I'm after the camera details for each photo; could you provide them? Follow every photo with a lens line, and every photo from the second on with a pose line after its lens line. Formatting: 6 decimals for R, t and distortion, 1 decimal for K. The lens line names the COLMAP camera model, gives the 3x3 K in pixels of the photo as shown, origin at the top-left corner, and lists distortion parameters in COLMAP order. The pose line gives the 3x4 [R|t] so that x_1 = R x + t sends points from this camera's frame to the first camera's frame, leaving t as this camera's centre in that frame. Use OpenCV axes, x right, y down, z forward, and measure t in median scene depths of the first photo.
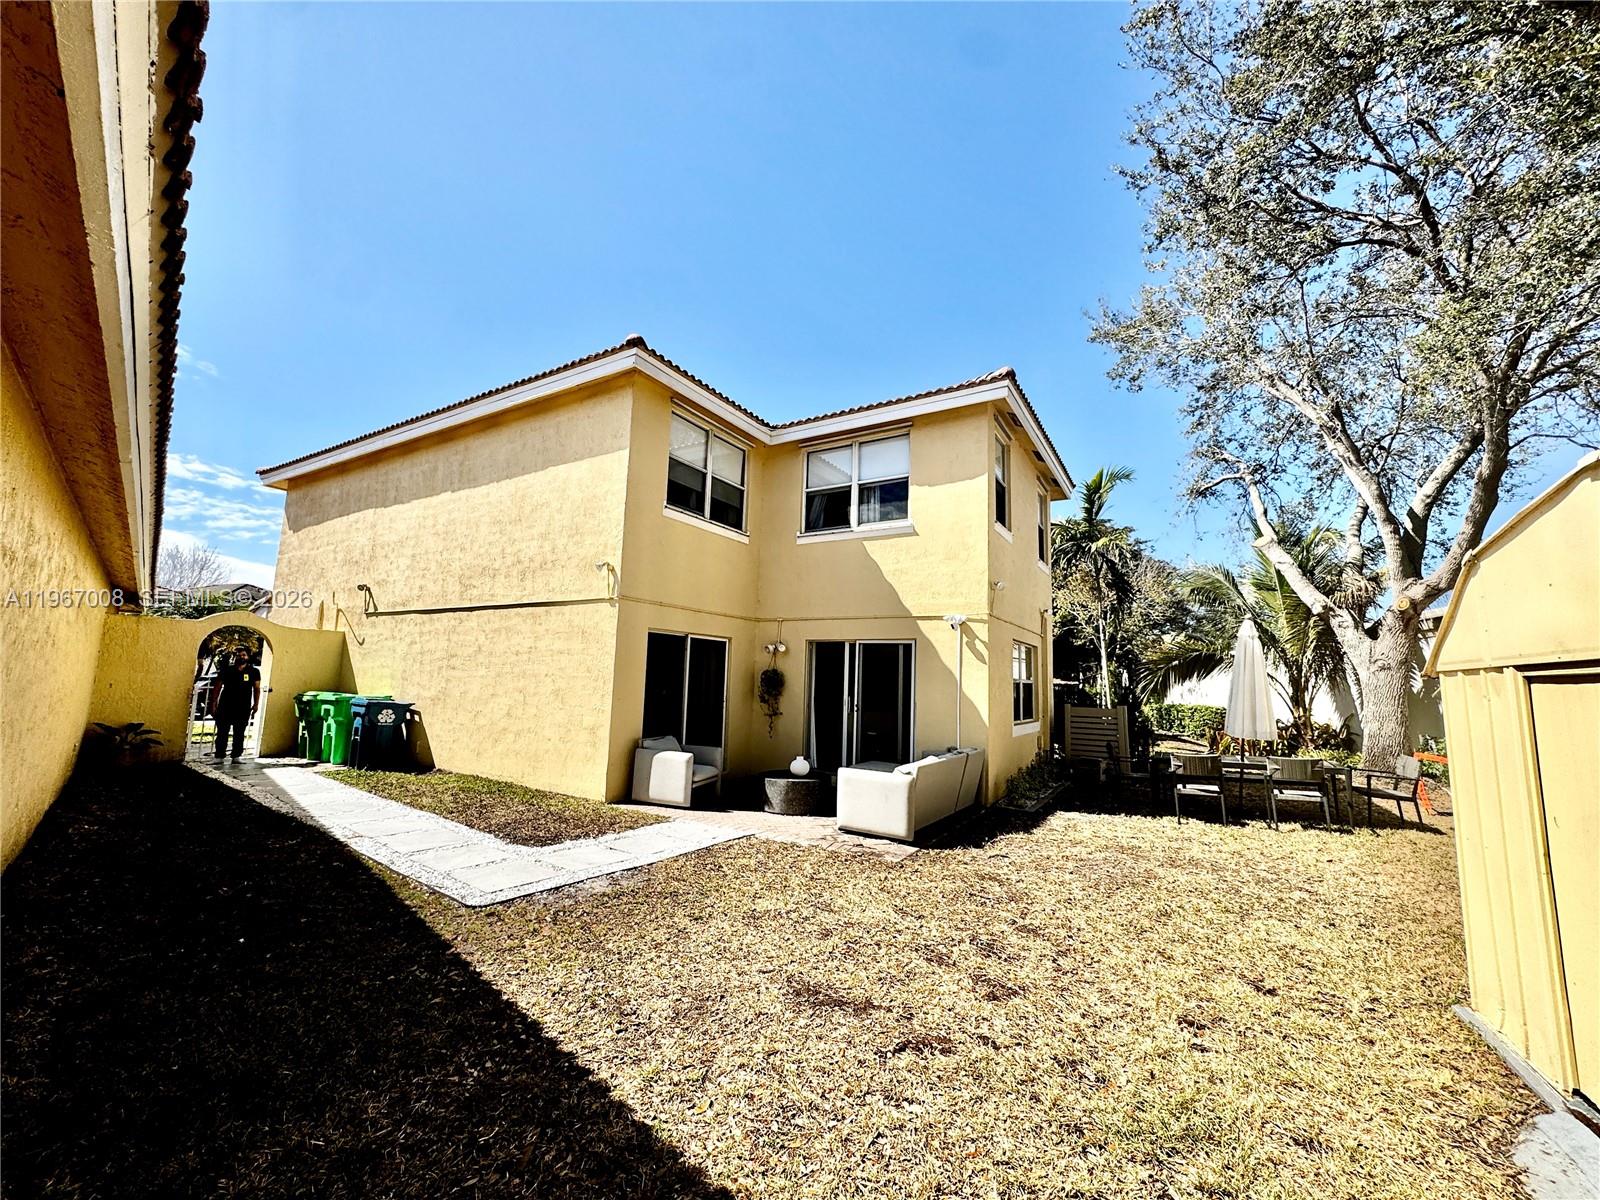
lens RADIAL K [[640.7, 0, 796.5], [0, 640.7, 595.9], [0, 0, 1]] dist [-0.002561, -0.000461]
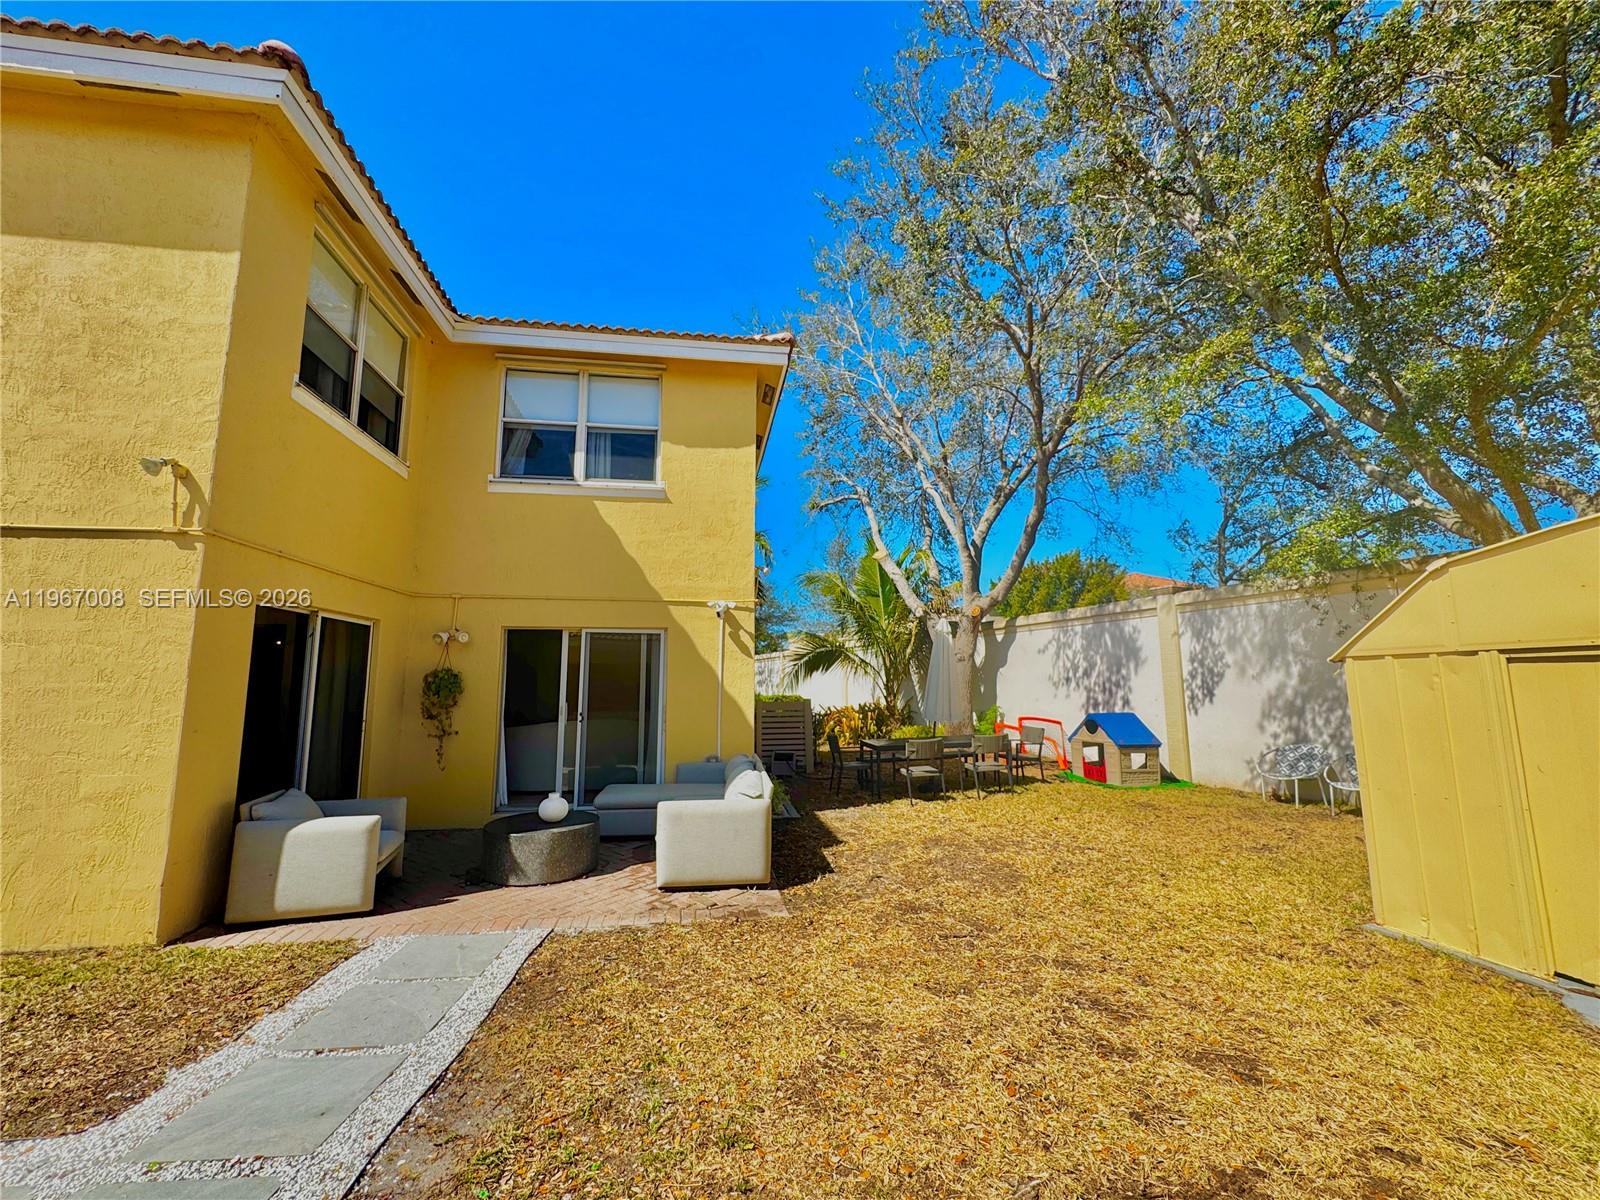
lens RADIAL K [[640.7, 0, 802.8], [0, 640.7, 598.3], [0, 0, 1]] dist [-0.002561, -0.000461]
pose [[0.757096, 0.053596, 0.651102, -0.221184], [-0.058740, 0.998177, -0.013864, 0.030723], [-0.650658, -0.027749, 0.758864, 0.271037]]
